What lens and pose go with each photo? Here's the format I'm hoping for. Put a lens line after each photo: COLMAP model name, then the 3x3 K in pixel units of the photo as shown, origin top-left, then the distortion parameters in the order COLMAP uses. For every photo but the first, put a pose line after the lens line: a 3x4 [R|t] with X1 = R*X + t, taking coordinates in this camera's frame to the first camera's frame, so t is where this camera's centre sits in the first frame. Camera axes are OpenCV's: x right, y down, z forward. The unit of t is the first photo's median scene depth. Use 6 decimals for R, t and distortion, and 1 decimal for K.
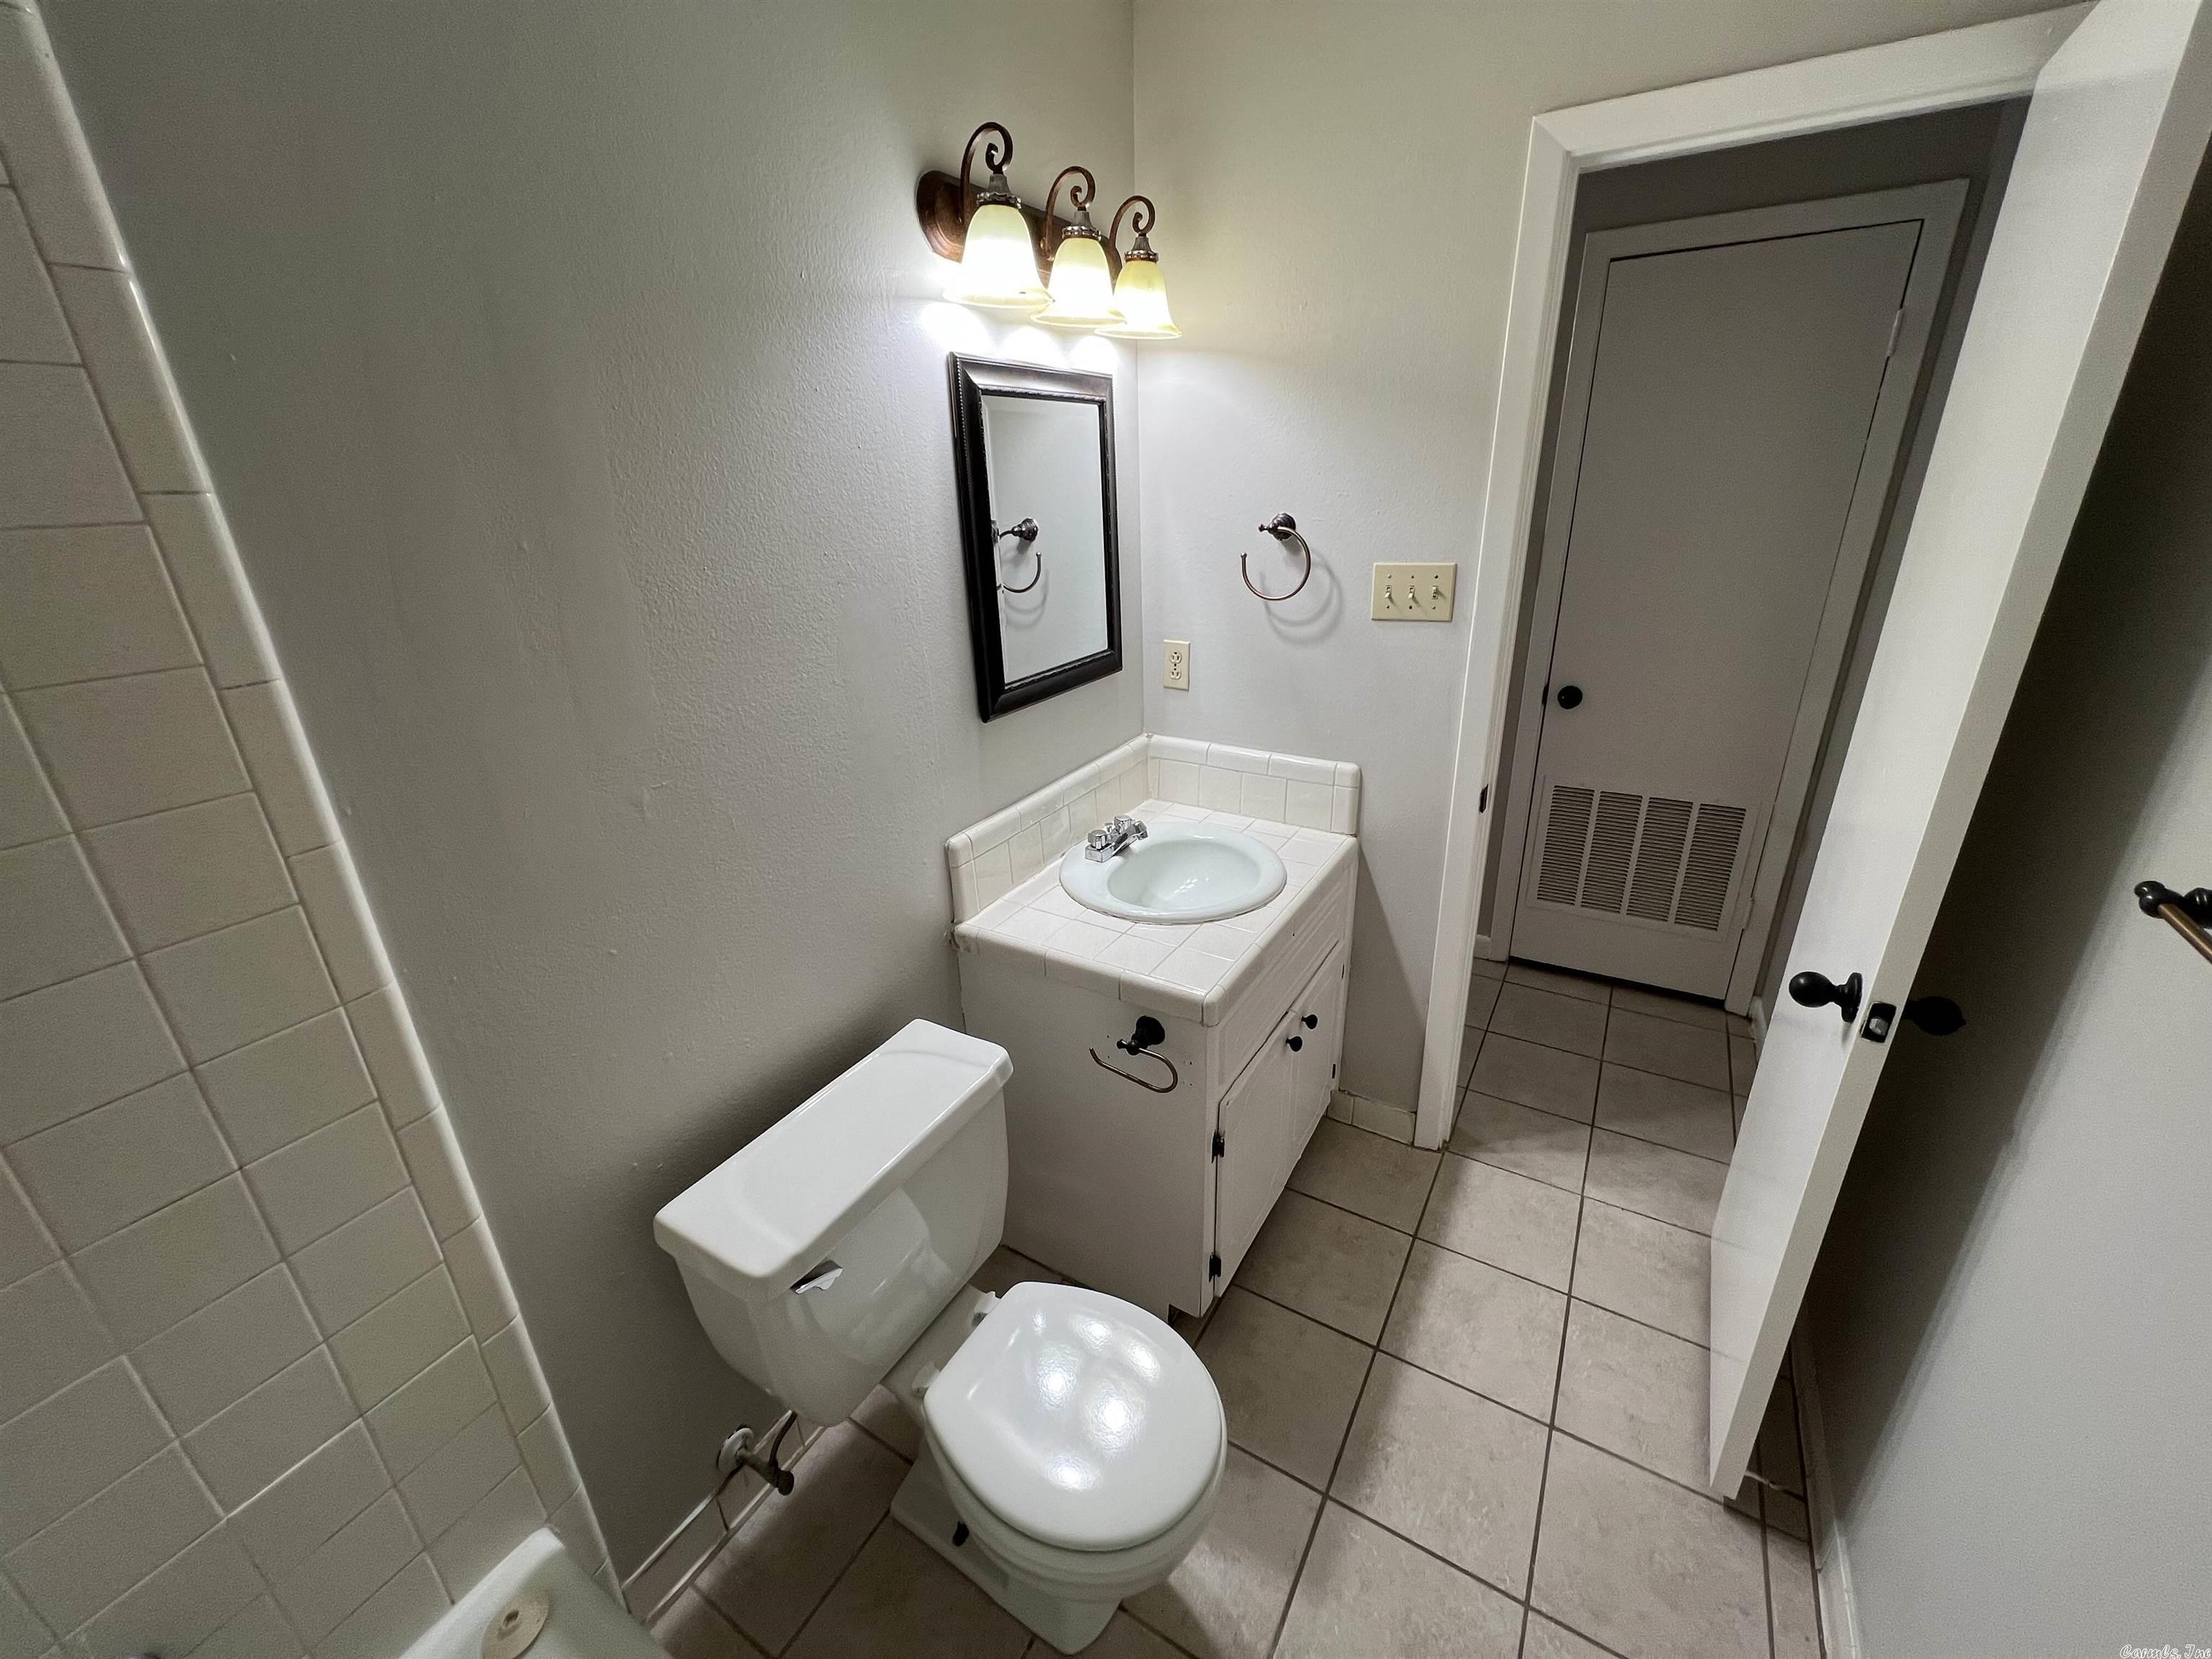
lens RADIAL K [[886.3, 0, 1113.9], [0, 886.3, 832.5], [0, 0, 1]] dist [-0.001137, 0.000395]
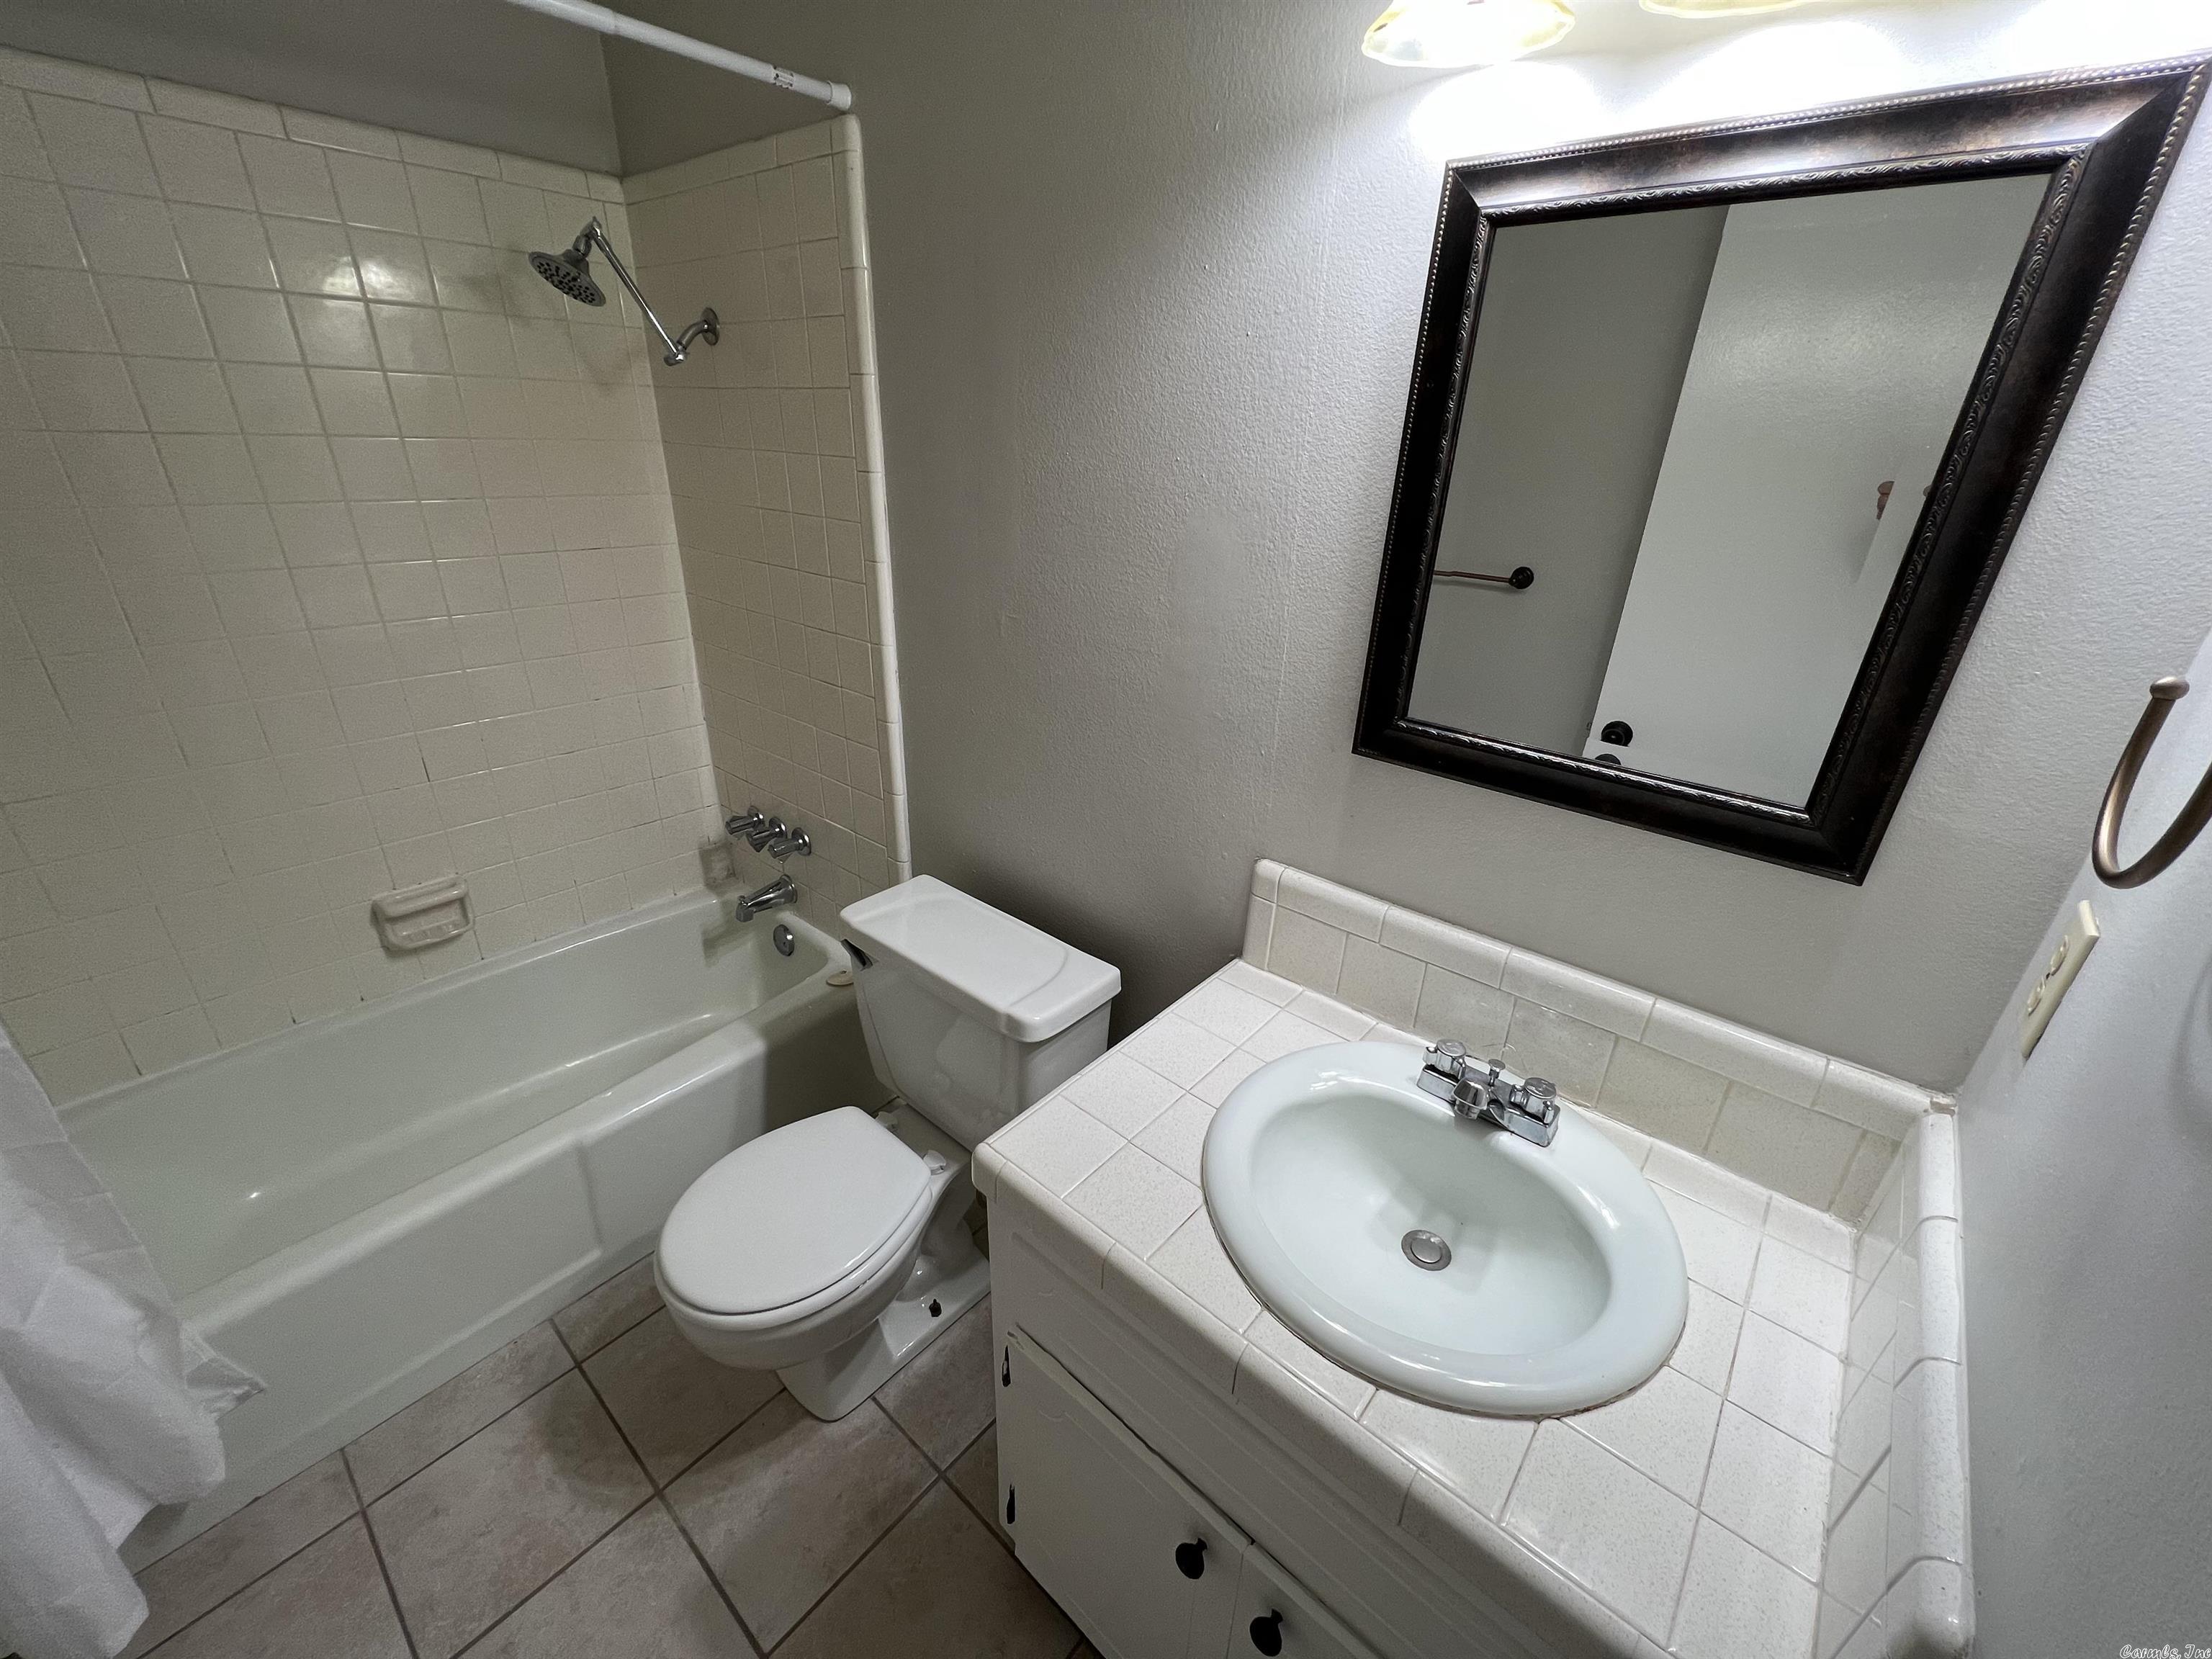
lens RADIAL K [[886.3, 0, 1103.6], [0, 886.3, 830.7], [0, 0, 1]] dist [-0.001137, 0.000395]
pose [[-0.171455, 0.435317, -0.883800, 0.498957], [-0.395704, 0.791114, 0.466430, -0.308977], [0.902231, 0.429695, 0.036617, 0.804747]]
